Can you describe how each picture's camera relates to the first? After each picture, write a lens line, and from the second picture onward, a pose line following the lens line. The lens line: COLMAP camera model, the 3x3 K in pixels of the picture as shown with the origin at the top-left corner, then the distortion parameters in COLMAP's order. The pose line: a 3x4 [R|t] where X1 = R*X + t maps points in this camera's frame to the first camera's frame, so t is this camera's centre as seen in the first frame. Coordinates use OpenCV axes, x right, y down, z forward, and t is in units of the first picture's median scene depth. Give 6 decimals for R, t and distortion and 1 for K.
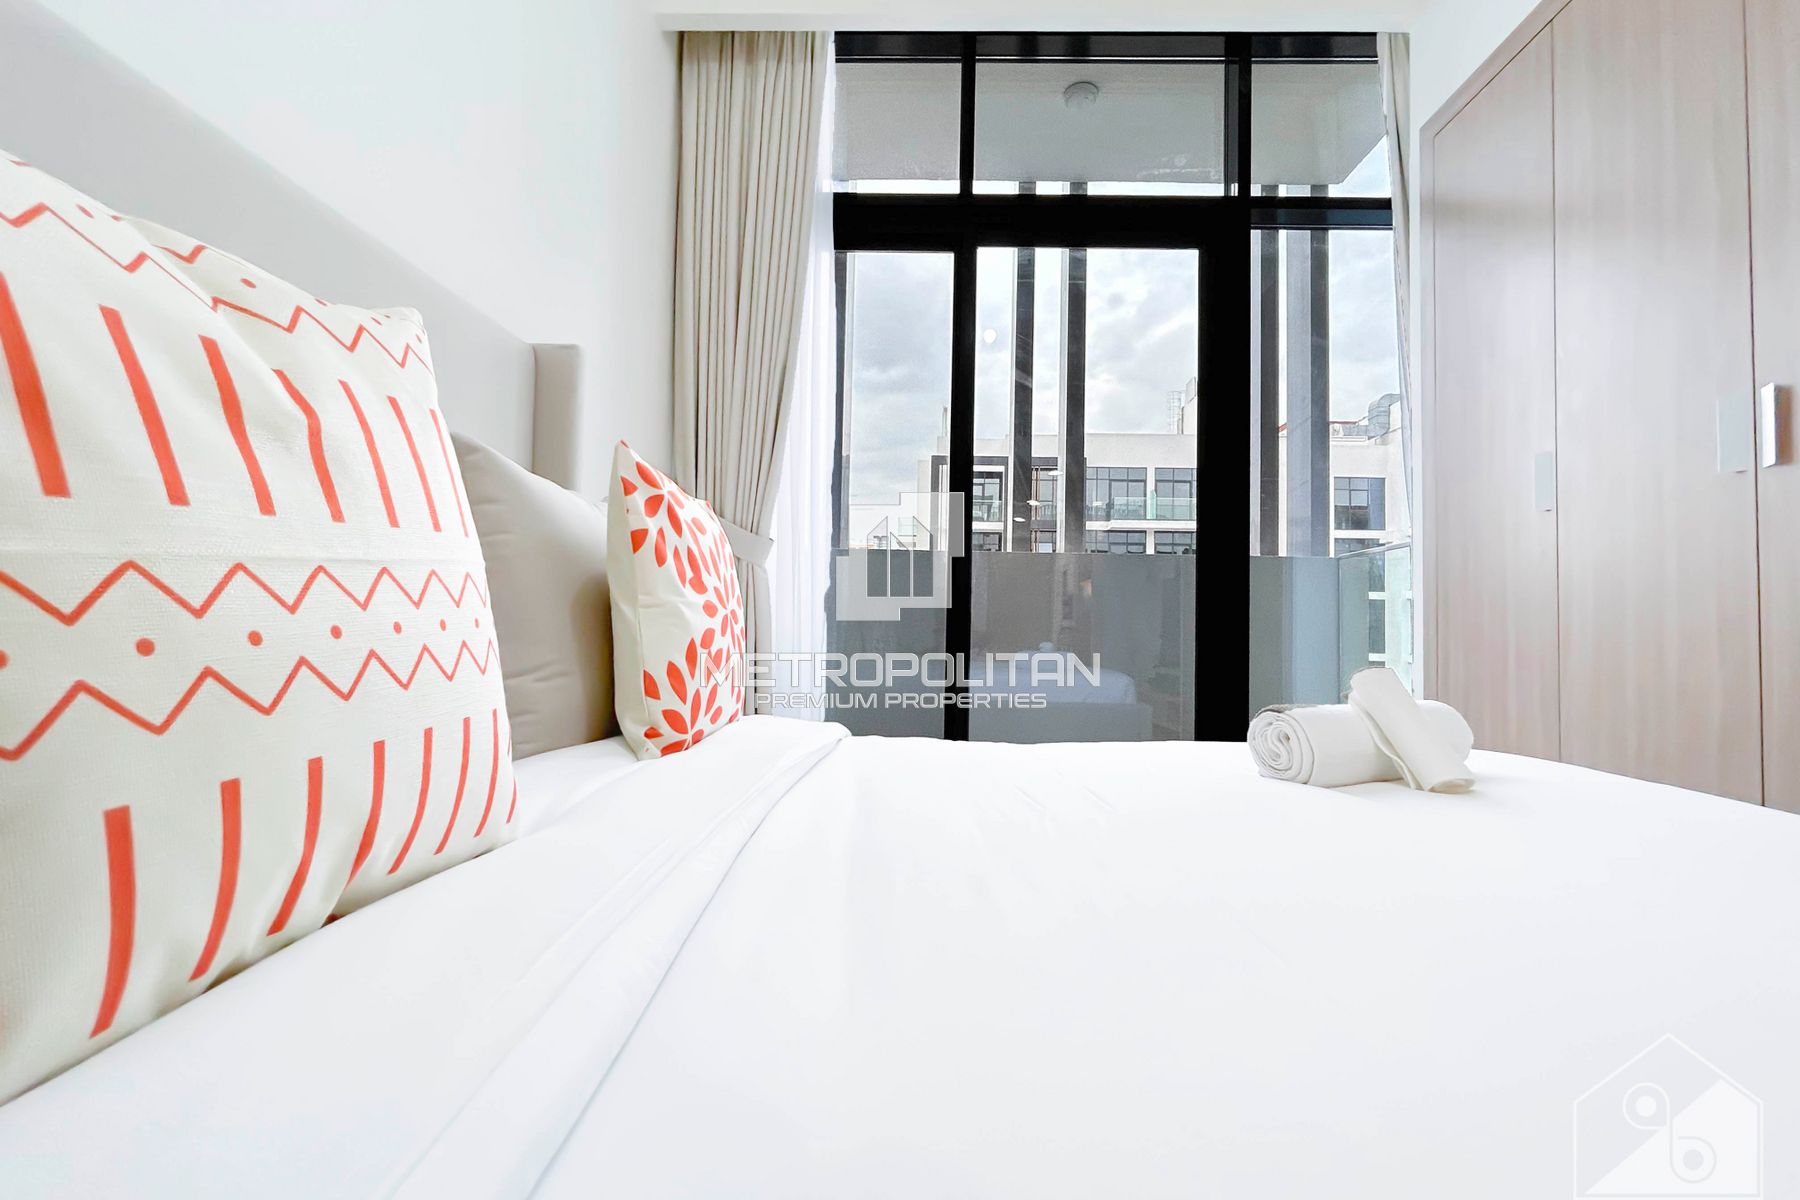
lens RADIAL K [[814.3, 0, 947.6], [0, 814.3, 600.5], [0, 0, 1]] dist [0.015074, -0.000104]
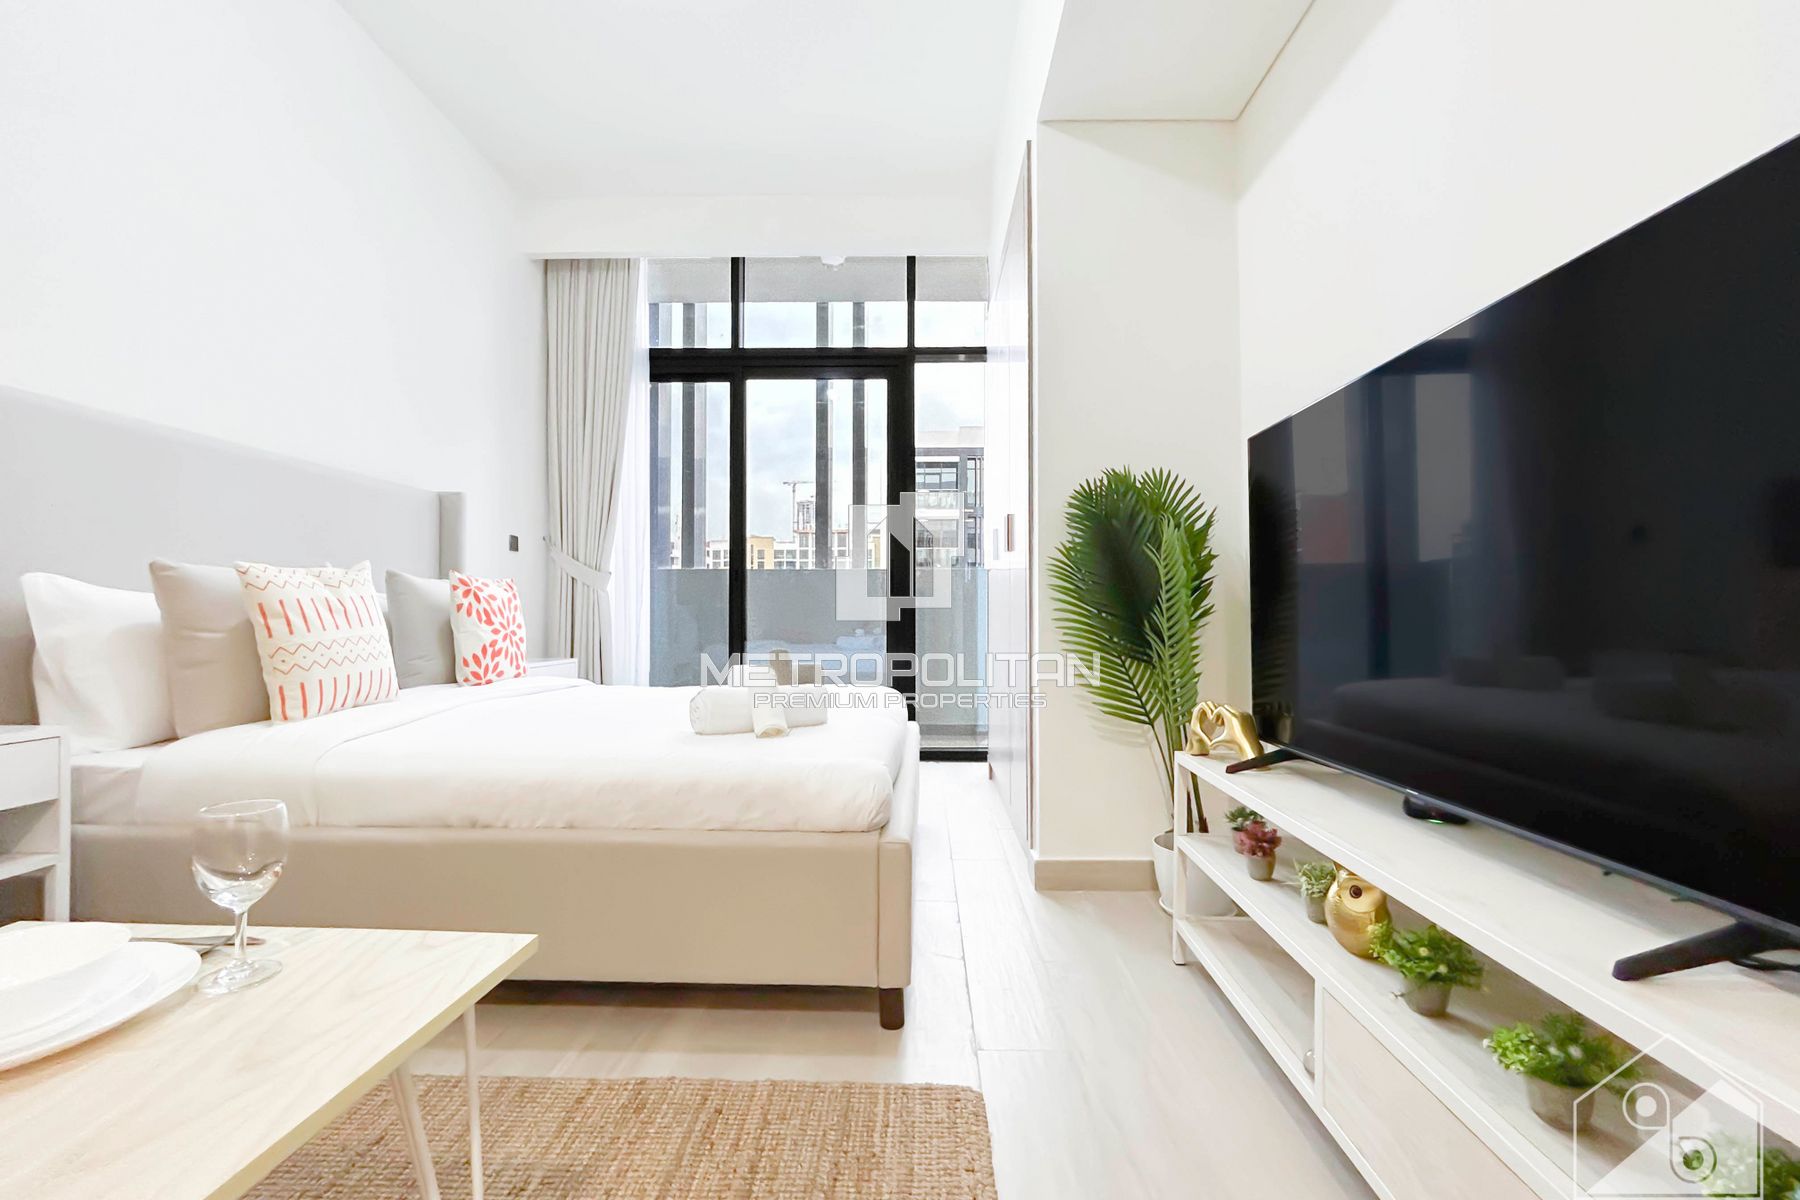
lens RADIAL K [[780.2, 0, 920.2], [0, 780.2, 600.4], [0, 0, 1]] dist [-0.001615, 0.000182]
pose [[0.999826, -0.018657, 0.000488, 0.394750], [0.018641, 0.999566, 0.022804, -0.045069], [-0.000913, -0.022791, 0.999740, -0.542155]]
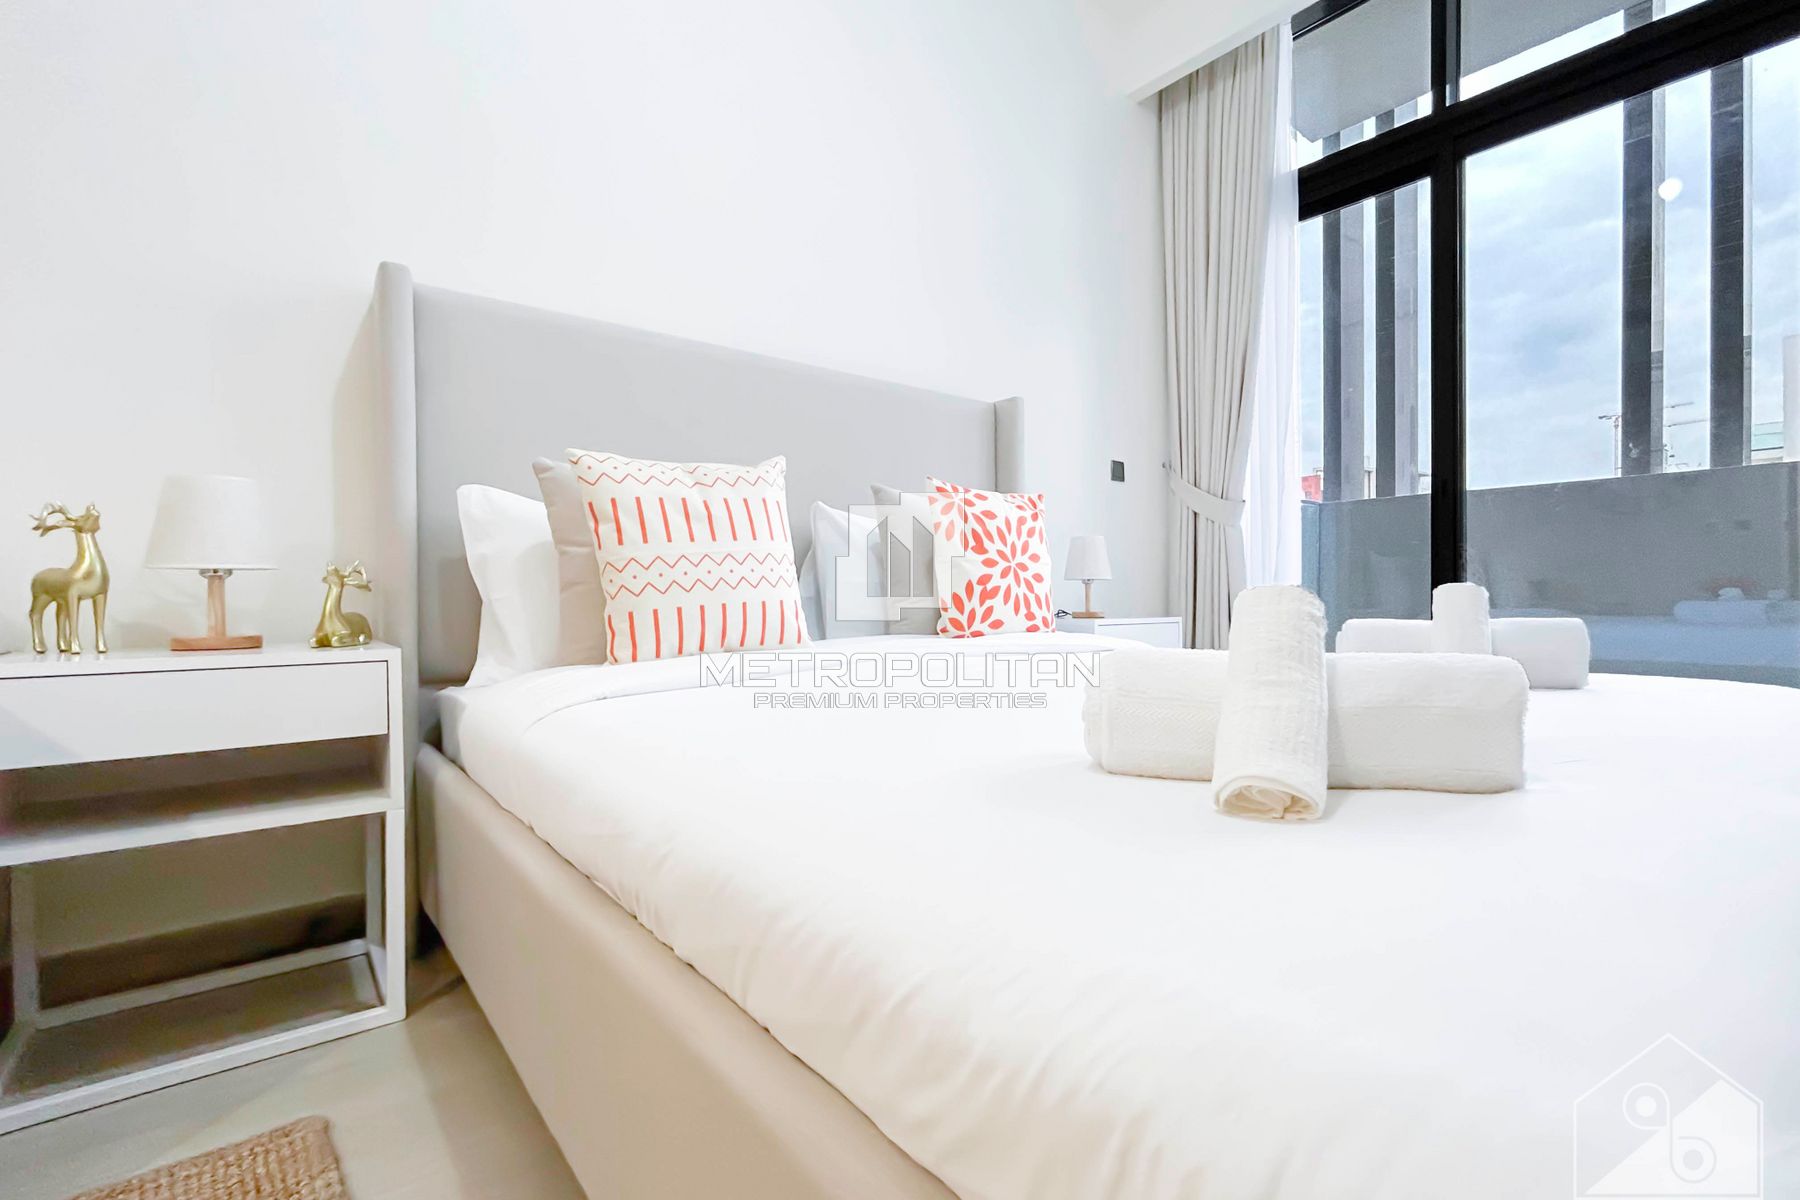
lens RADIAL K [[825.1, 0, 947.6], [0, 825.1, 610.7], [0, 0, 1]] dist [0.002432, 0.000041]
pose [[0.666289, -0.009059, -0.745639, 0.372703], [0.049585, 0.998251, 0.032180, 0.019964], [0.744043, -0.058413, 0.665573, -0.091516]]
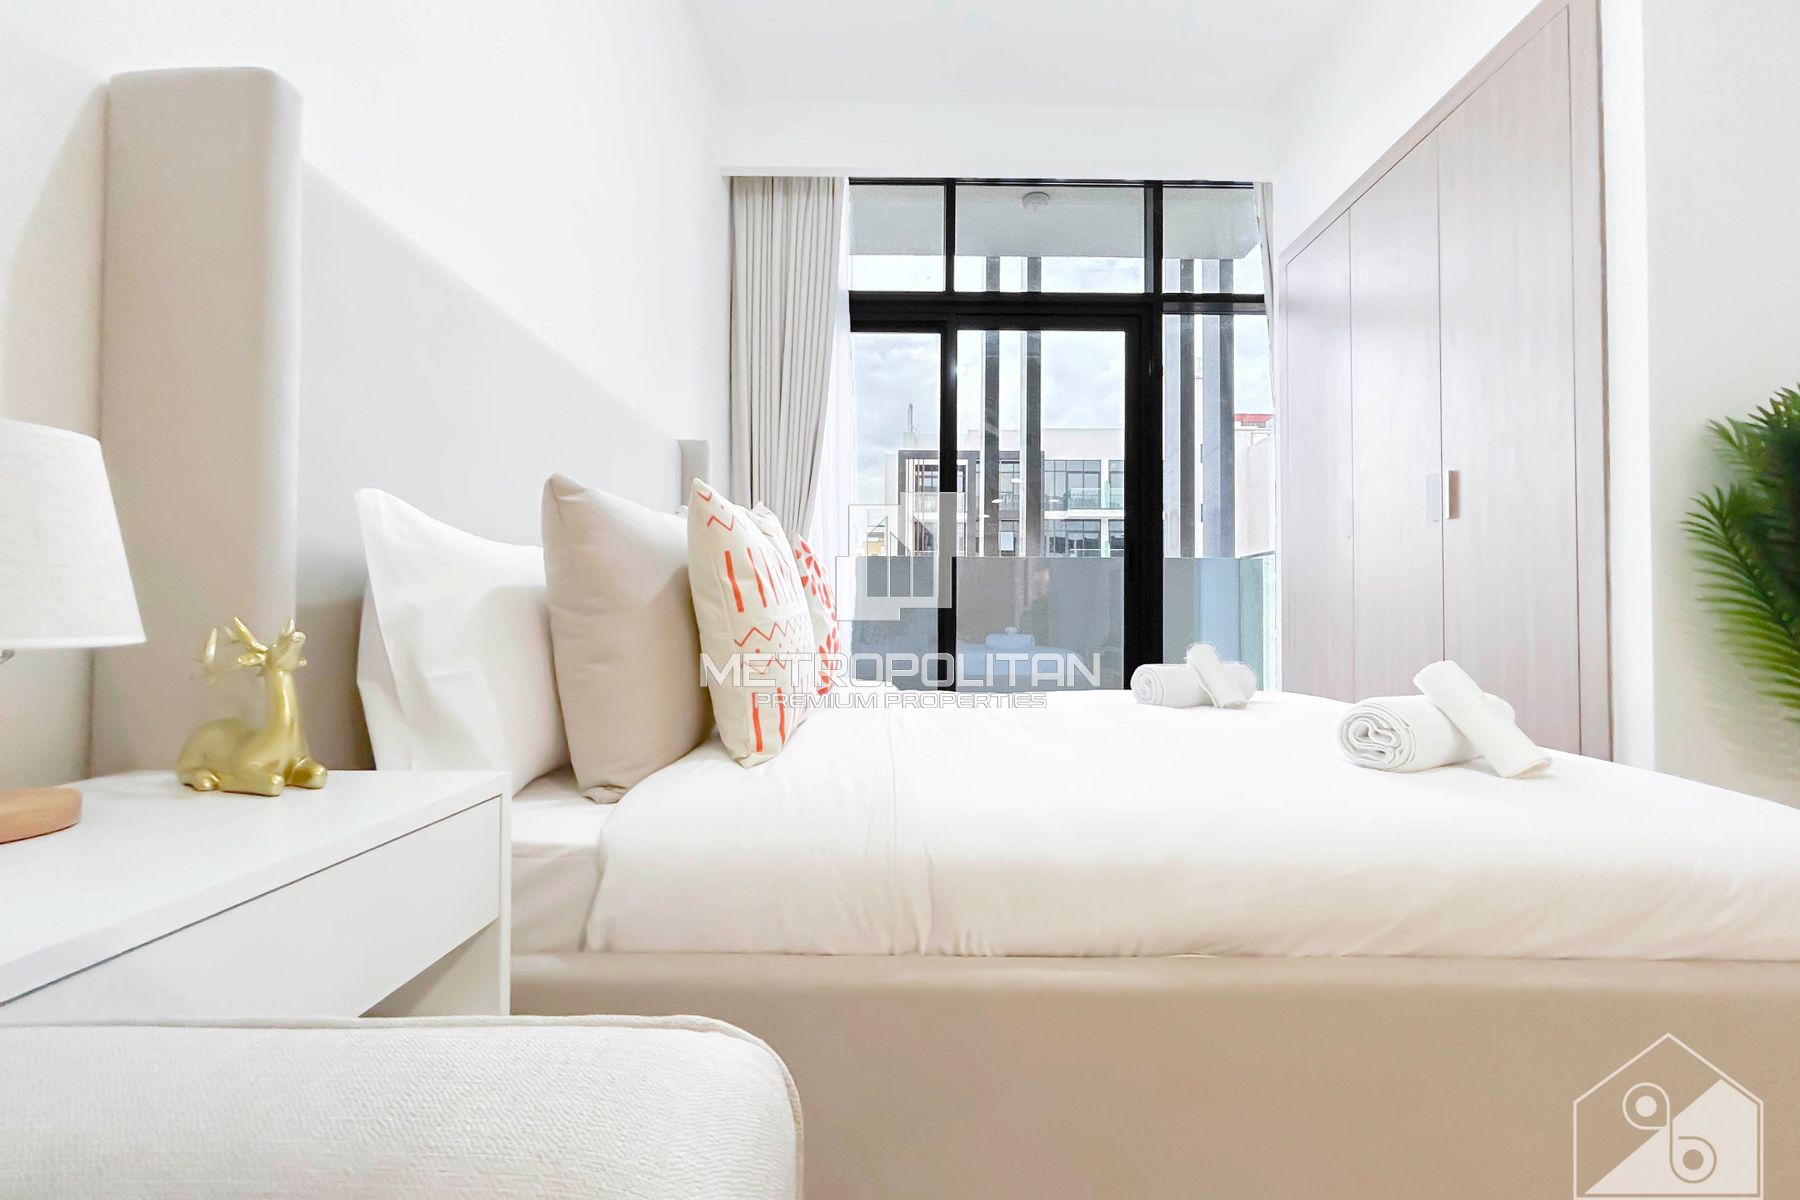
lens RADIAL K [[775.0, 0, 929.5], [0, 775.0, 605.0], [0, 0, 1]] dist [0.008478, -0.000015]
pose [[0.999716, -0.013446, 0.019700, -0.043635], [0.012975, 0.999631, 0.023846, -0.021128], [-0.020013, -0.023584, 0.999522, -0.285319]]
